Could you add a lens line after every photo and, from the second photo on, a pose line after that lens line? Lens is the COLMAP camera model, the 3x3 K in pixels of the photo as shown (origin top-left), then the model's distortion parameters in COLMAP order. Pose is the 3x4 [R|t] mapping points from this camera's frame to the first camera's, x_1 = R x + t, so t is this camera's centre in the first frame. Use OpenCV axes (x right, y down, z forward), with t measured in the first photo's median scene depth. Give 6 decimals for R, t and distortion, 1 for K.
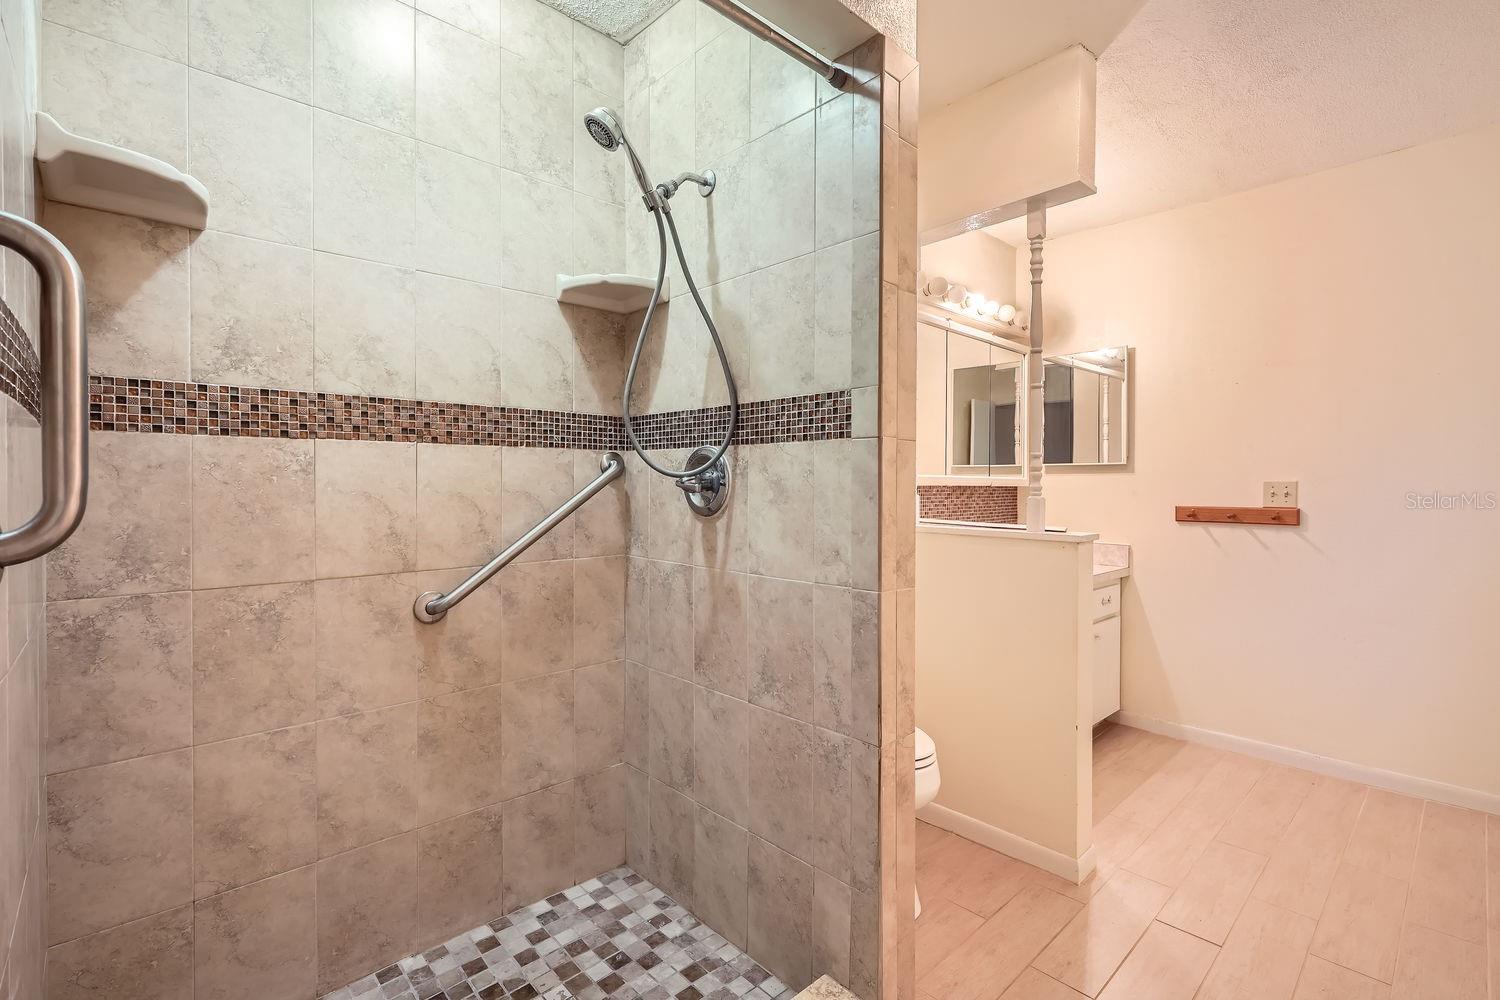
lens RADIAL K [[684.1, 0, 750.2], [0, 684.1, 487.1], [0, 0, 1]] dist [-0.002159, -0.000041]
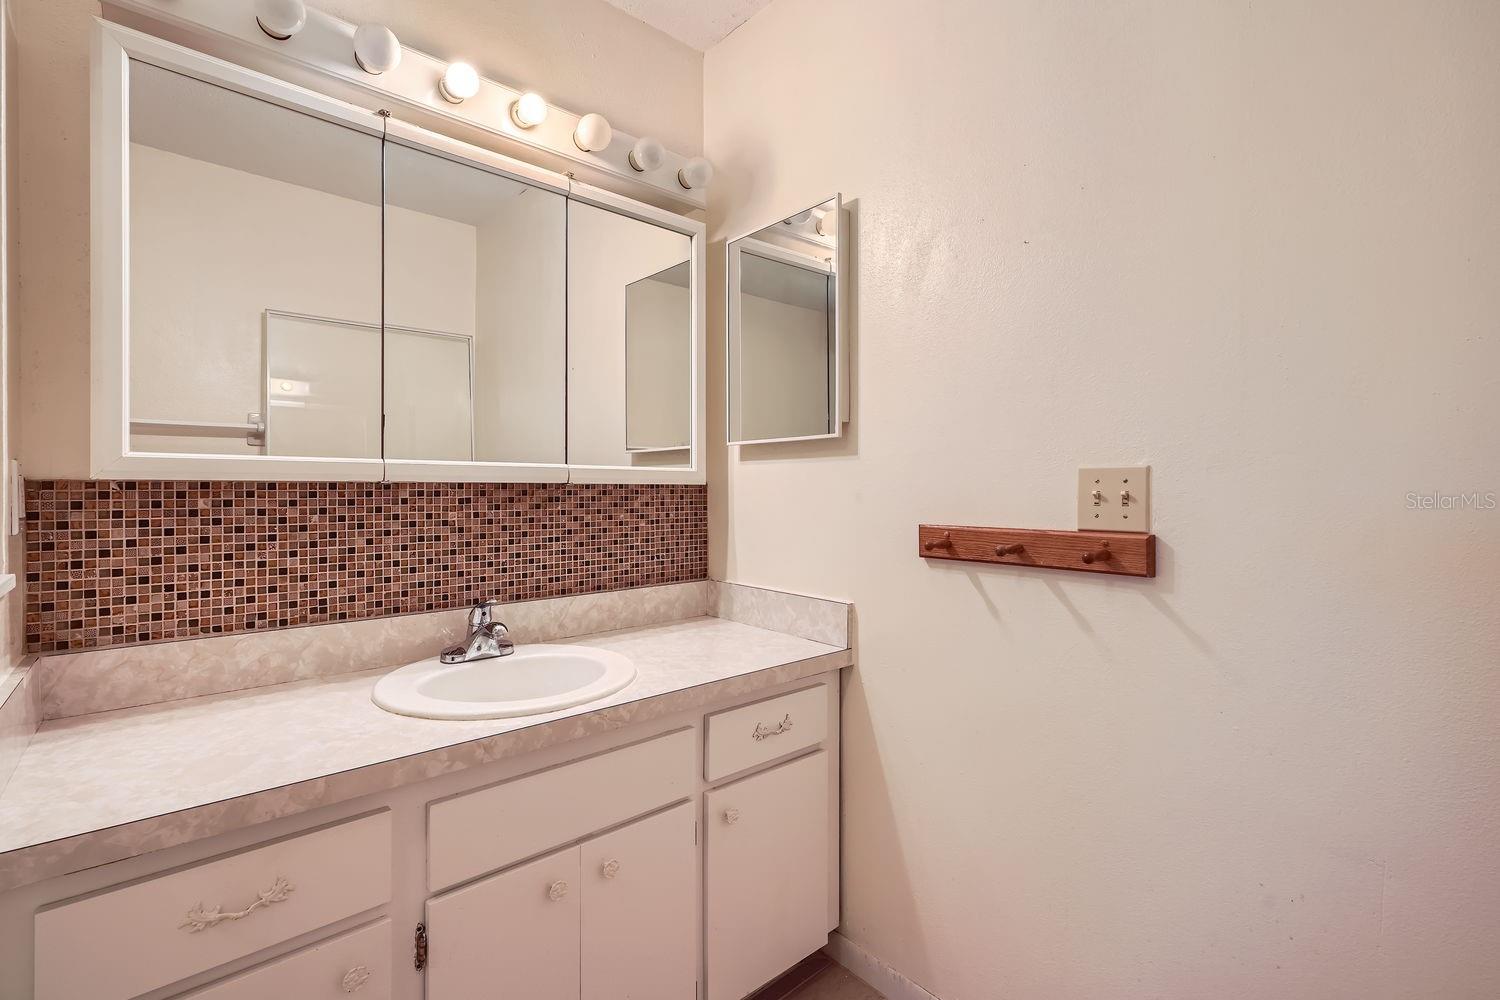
lens RADIAL K [[684.1, 0, 750.2], [0, 684.1, 487.1], [0, 0, 1]] dist [-0.002159, -0.000041]
pose [[0.999317, -0.003307, -0.036805, 0.555586], [0.003159, 0.999987, -0.004090, 0.004421], [0.036818, 0.003971, 0.999314, 0.564812]]
